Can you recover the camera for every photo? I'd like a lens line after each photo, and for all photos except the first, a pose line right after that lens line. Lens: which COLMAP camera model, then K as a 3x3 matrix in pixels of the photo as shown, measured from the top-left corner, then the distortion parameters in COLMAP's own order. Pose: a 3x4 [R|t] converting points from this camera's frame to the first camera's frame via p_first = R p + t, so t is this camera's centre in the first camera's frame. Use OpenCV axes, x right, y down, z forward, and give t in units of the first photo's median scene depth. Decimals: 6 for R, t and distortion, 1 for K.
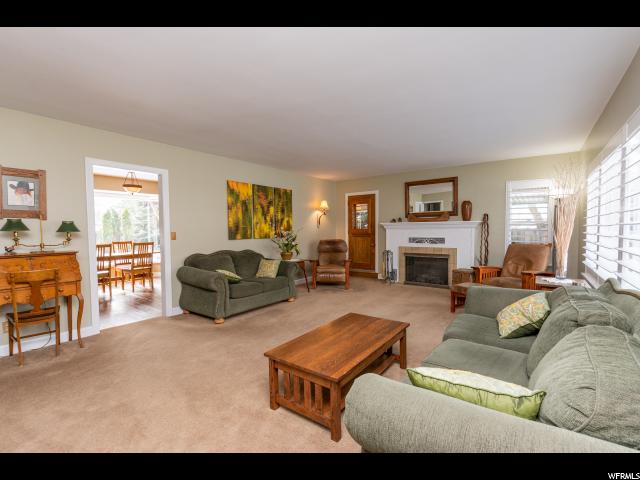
lens RADIAL K [[324.0, 0, 303.6], [0, 324.0, 235.6], [0, 0, 1]] dist [0.035595, -0.000374]
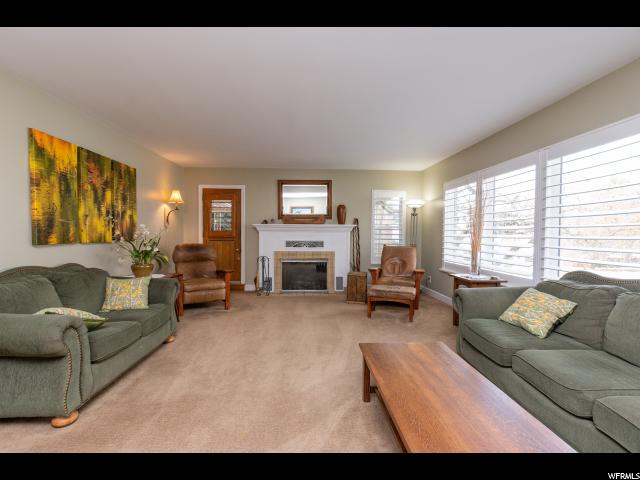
lens RADIAL K [[324.0, 0, 303.6], [0, 324.0, 235.6], [0, 0, 1]] dist [0.035595, -0.000374]
pose [[0.737148, 0.010926, 0.675643, -0.251584], [0.001677, 0.999837, -0.017998, 0.006987], [-0.675729, 0.014400, 0.737010, 0.313871]]
